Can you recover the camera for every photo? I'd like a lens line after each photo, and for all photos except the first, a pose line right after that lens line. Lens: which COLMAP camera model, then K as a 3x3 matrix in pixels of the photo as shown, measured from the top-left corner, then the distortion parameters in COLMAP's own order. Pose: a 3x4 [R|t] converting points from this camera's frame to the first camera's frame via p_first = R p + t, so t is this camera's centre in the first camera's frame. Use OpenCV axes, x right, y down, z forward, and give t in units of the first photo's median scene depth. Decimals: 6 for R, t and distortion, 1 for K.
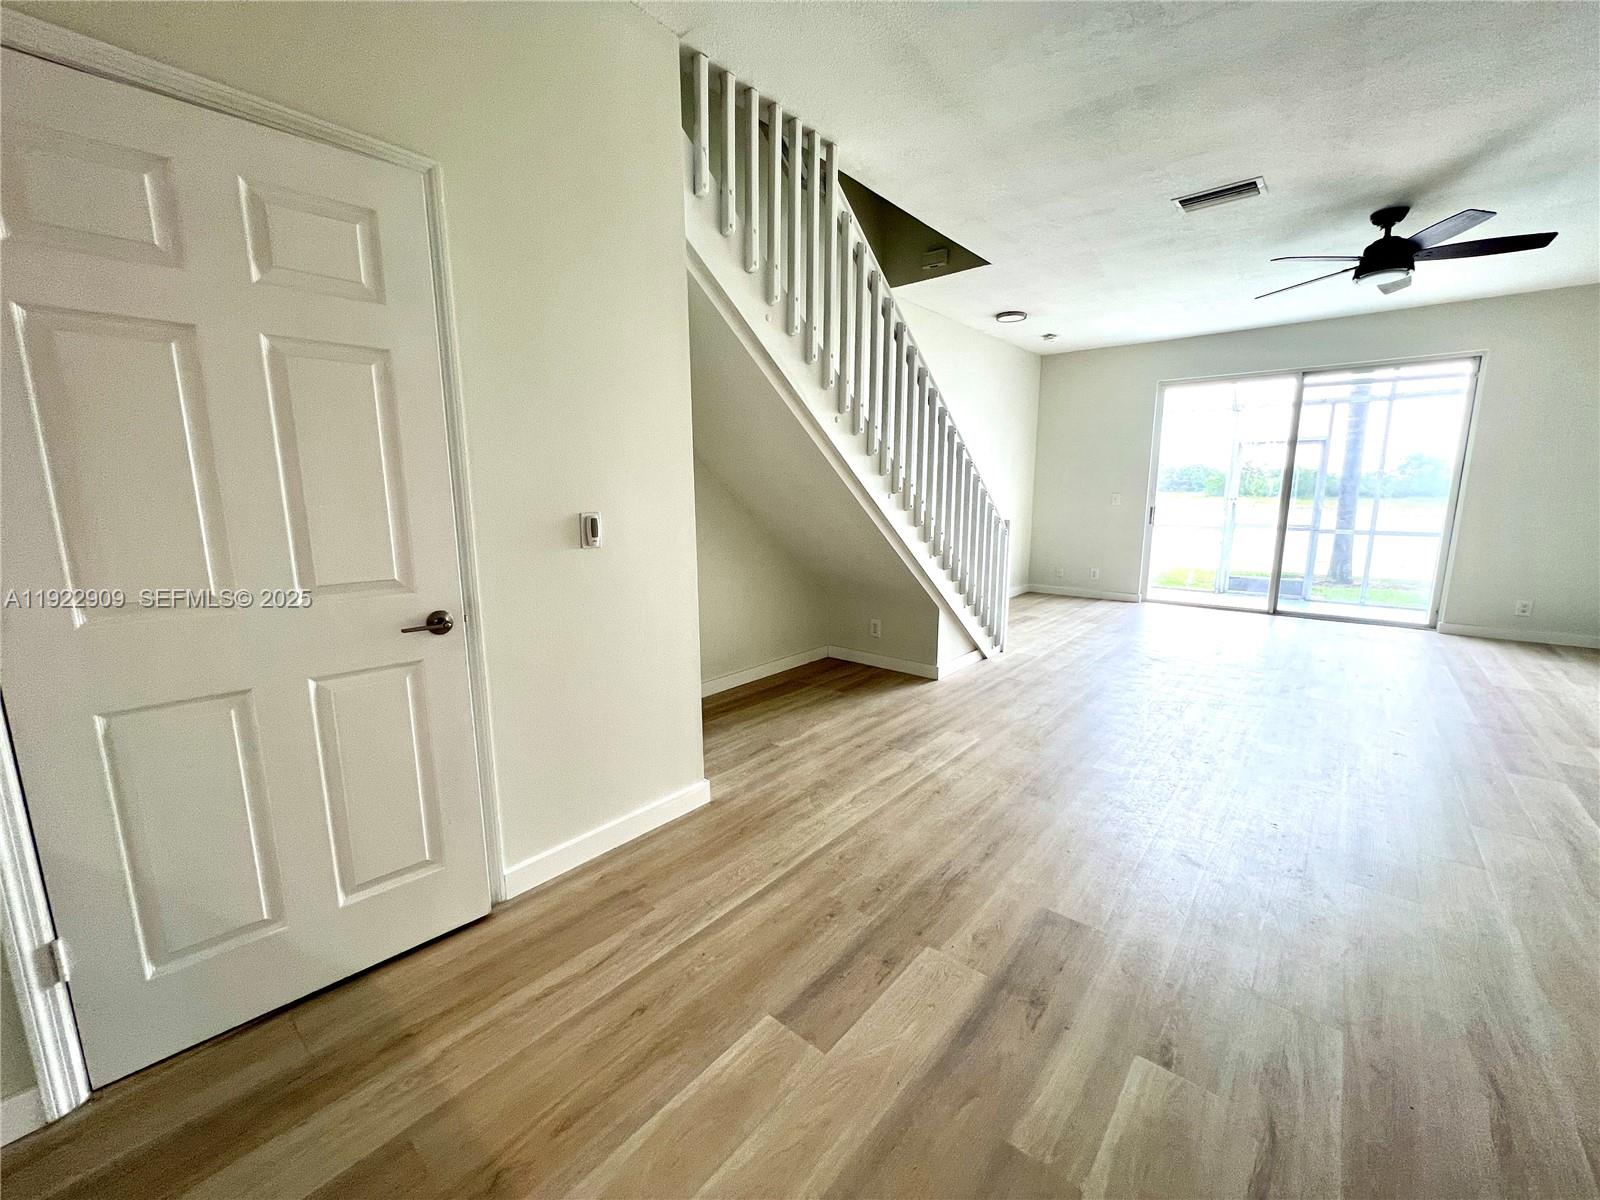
lens RADIAL K [[644.1, 0, 800.0], [0, 644.1, 600.0], [0, 0, 1]] dist [0.002417, 0.000188]
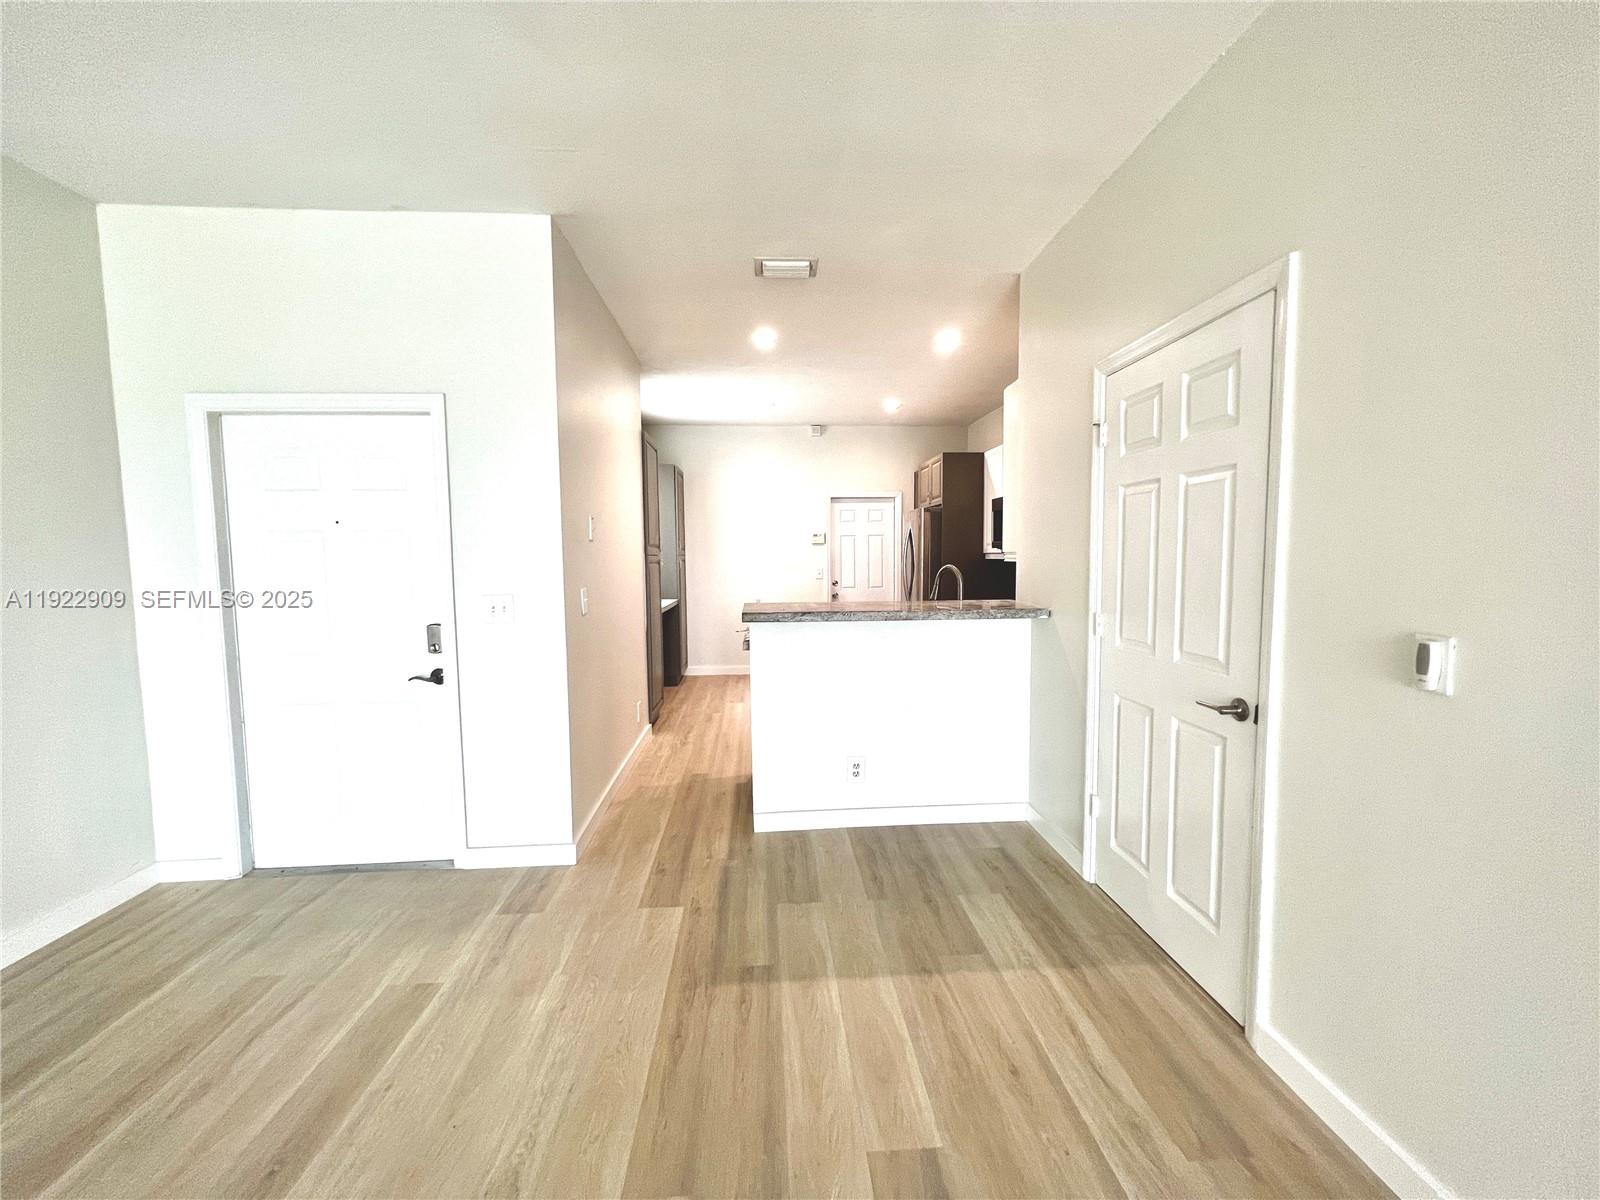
lens RADIAL K [[644.1, 0, 800.0], [0, 644.1, 600.0], [0, 0, 1]] dist [0.002417, 0.000188]
pose [[-0.723979, 0.058503, -0.687337, 0.662267], [-0.106759, 0.974890, 0.195428, -0.279364], [0.681511, 0.214865, -0.699554, 1.271412]]
